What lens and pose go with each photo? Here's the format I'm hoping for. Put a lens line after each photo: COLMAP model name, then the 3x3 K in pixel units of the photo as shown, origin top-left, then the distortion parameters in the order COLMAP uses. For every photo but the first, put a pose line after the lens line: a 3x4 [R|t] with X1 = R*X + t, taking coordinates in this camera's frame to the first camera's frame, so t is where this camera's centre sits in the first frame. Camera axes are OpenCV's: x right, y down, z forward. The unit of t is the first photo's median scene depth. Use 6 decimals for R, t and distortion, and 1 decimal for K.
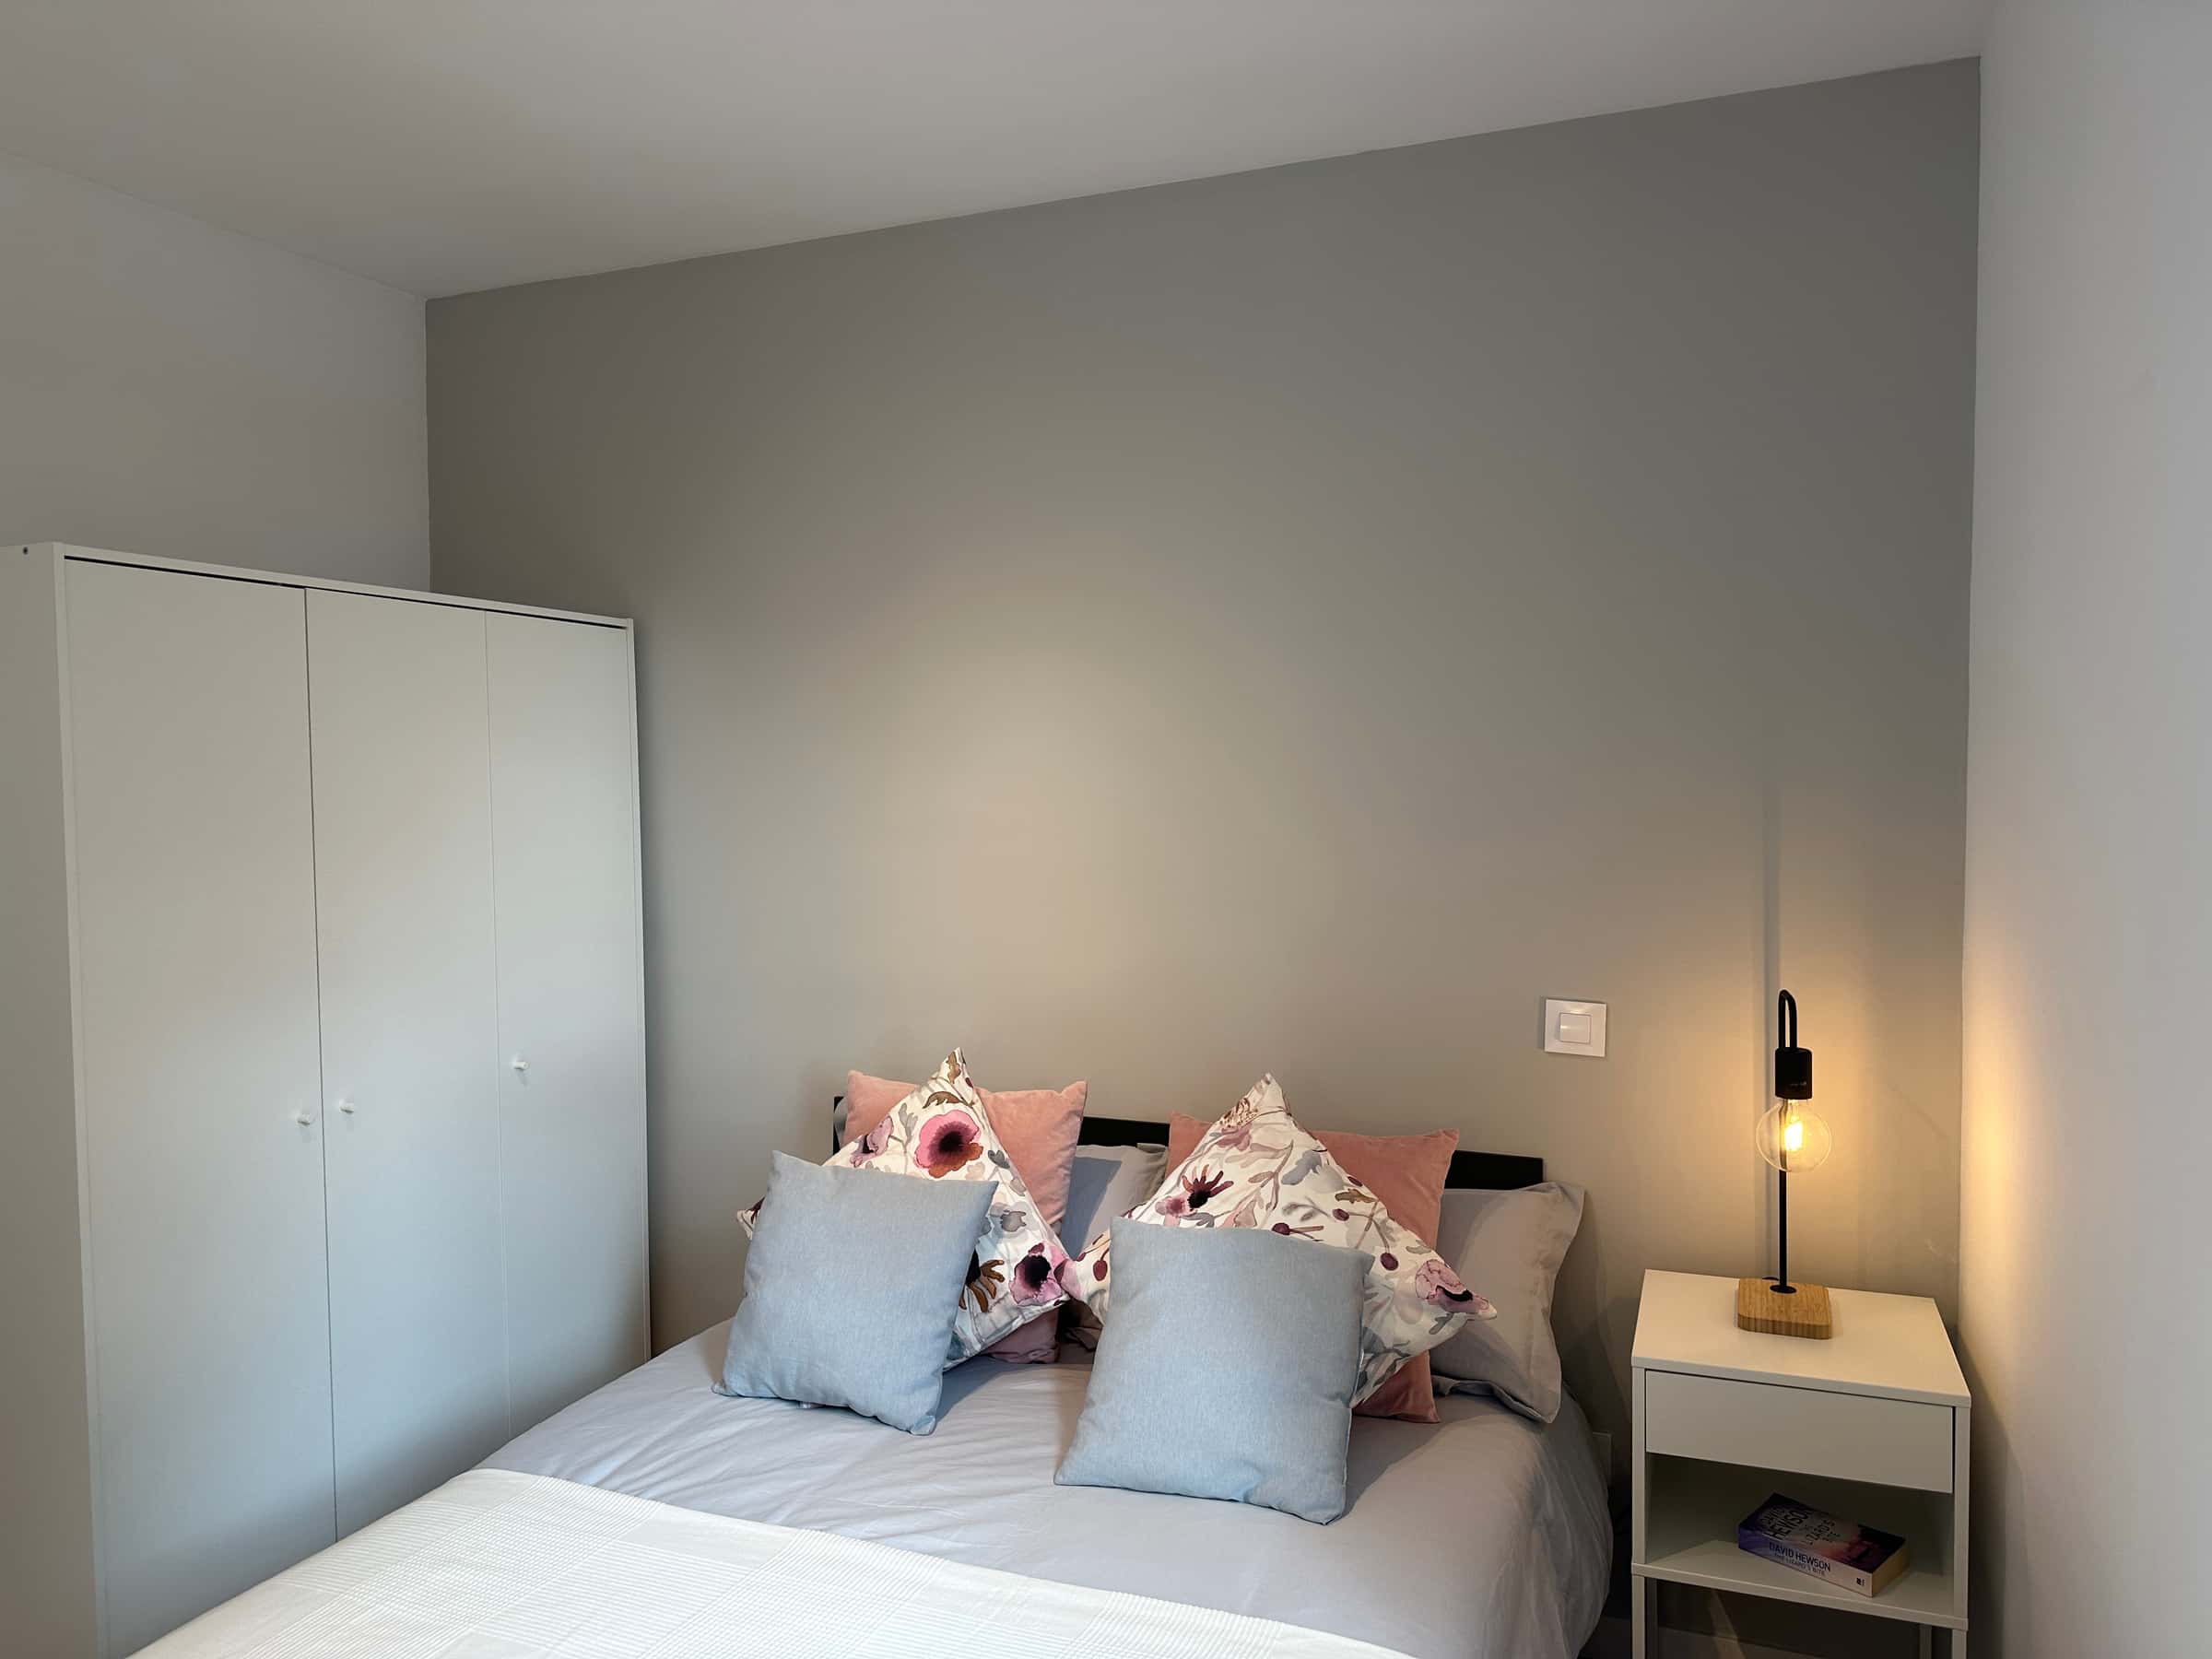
lens RADIAL K [[1534.1, 0, 1108.6], [0, 1534.1, 820.0], [0, 0, 1]] dist [0.040644, -0.003266]
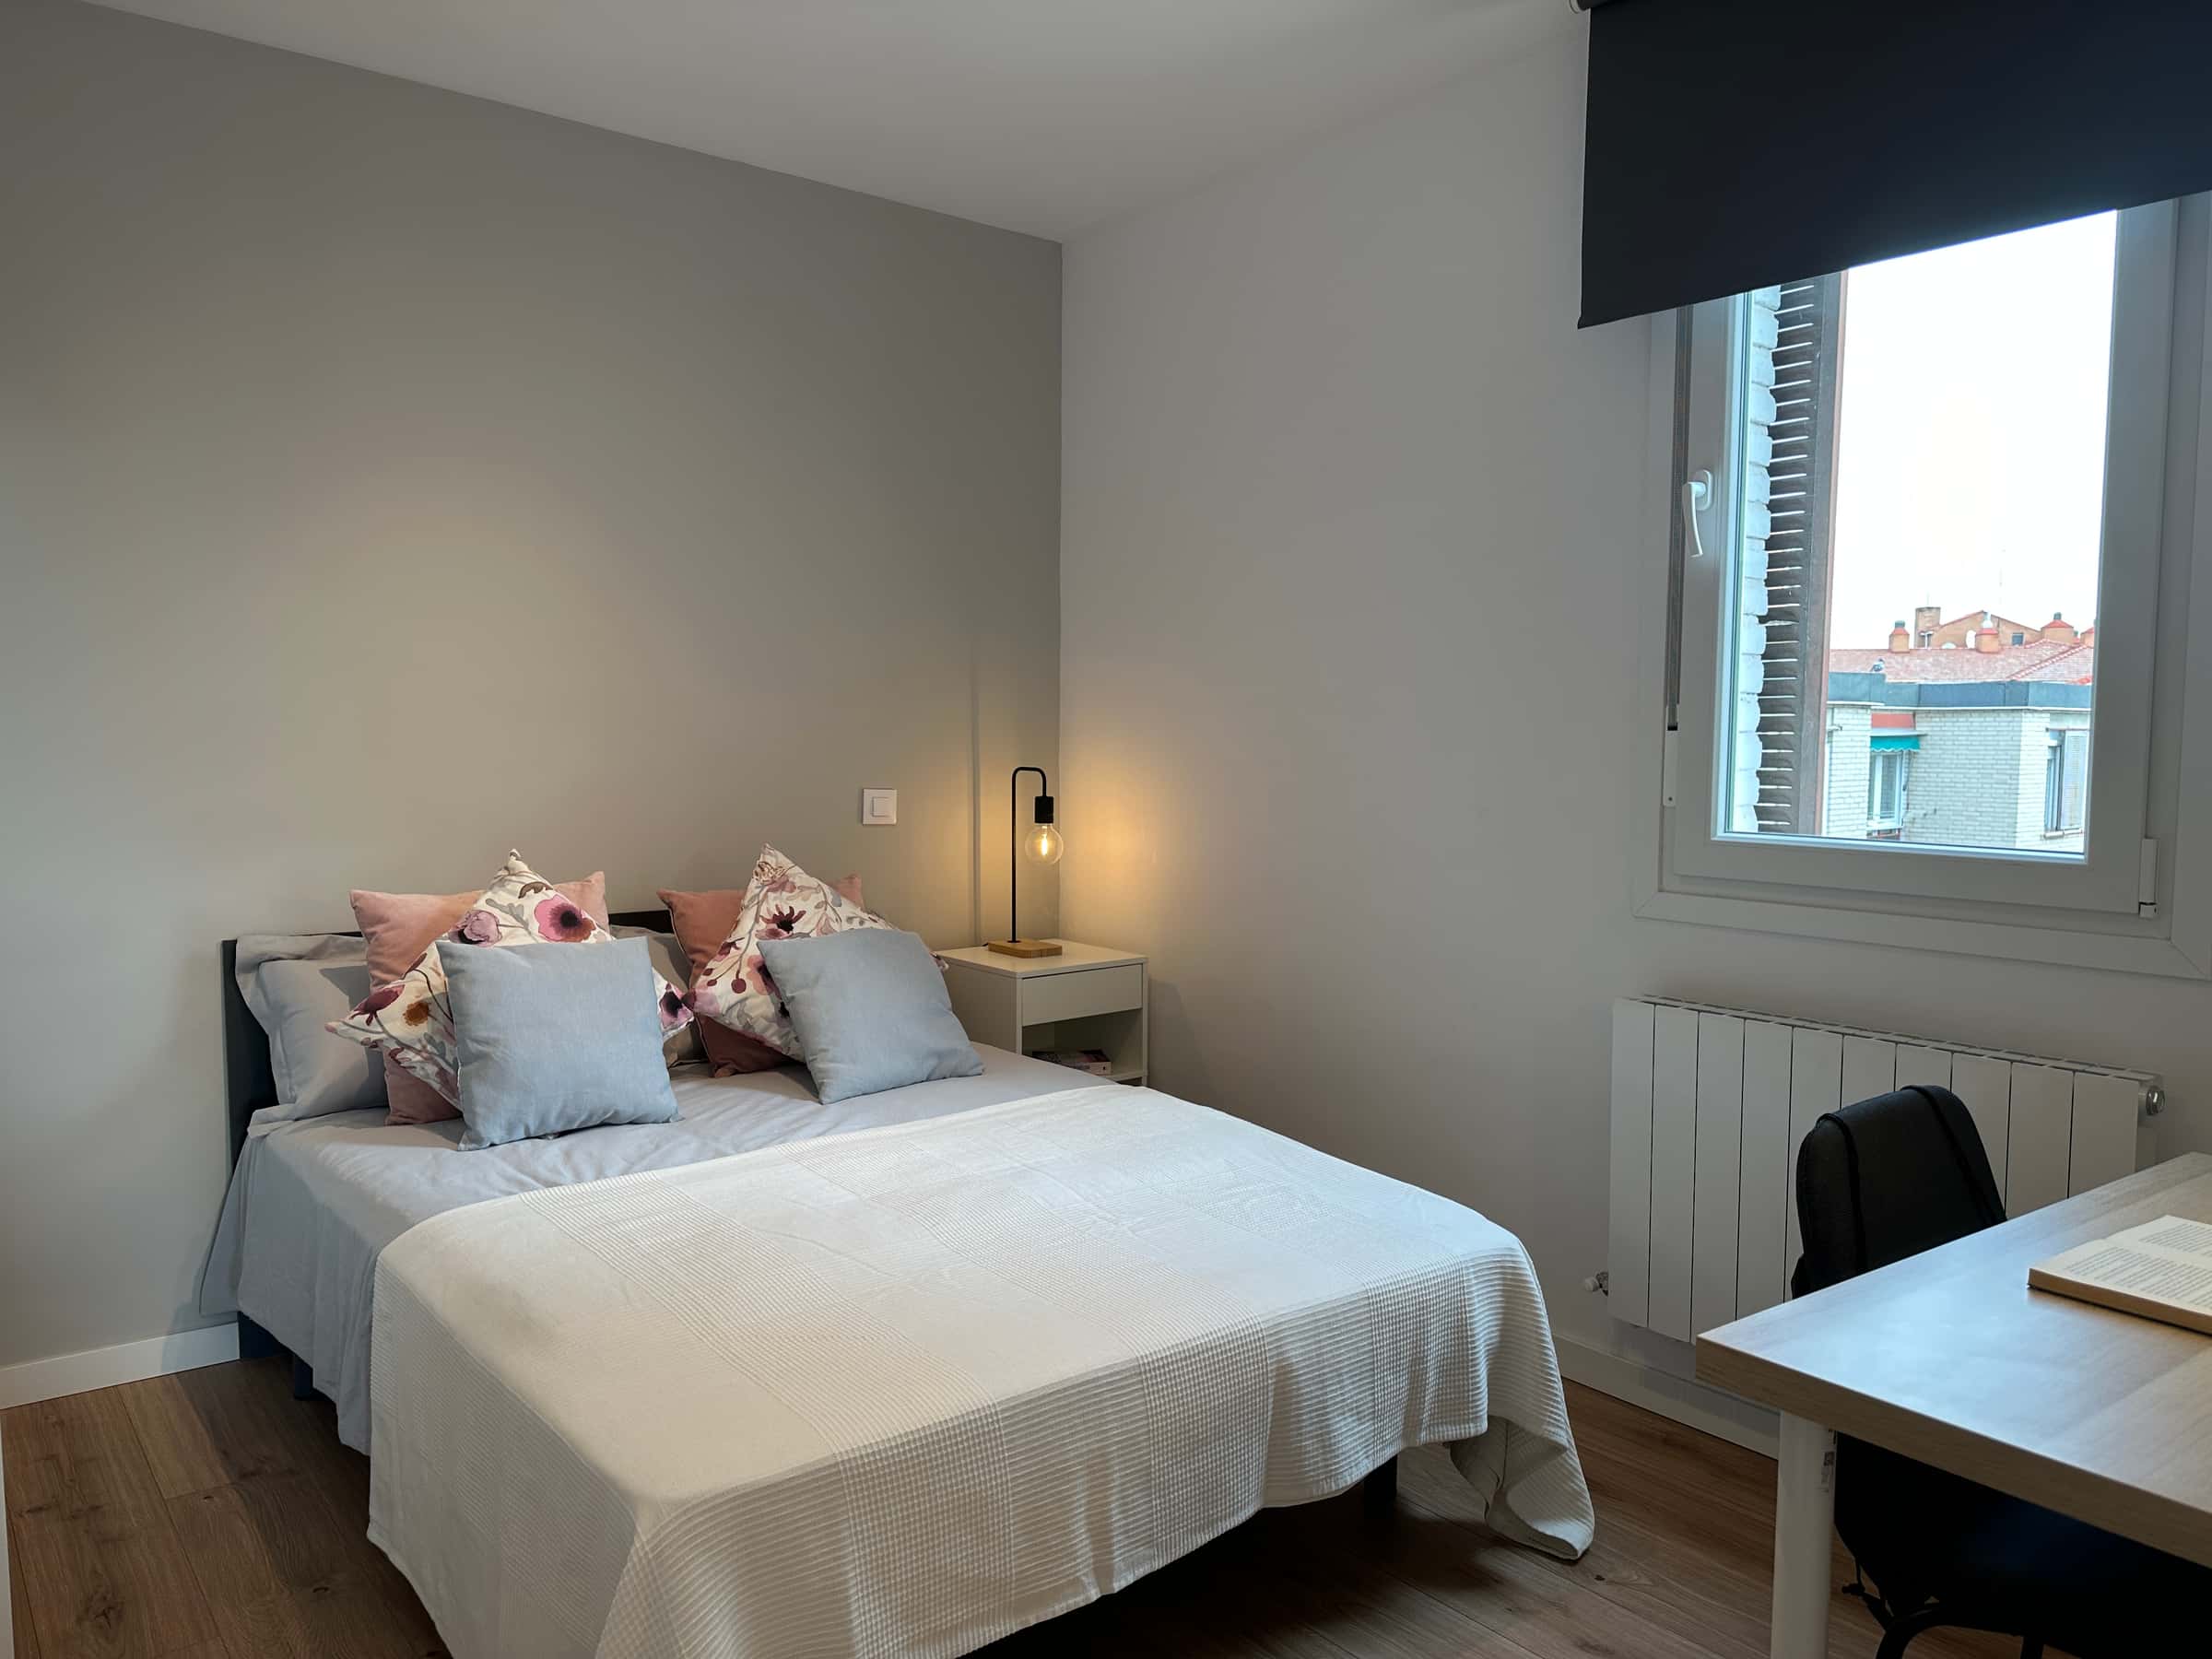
lens RADIAL K [[1534.1, 0, 1108.6], [0, 1534.1, 820.0], [0, 0, 1]] dist [0.040644, -0.003266]
pose [[0.498489, -0.042142, 0.865871, -0.971976], [0.015794, 0.999093, 0.039534, 0.099302], [-0.866752, -0.006032, 0.498703, 0.055956]]
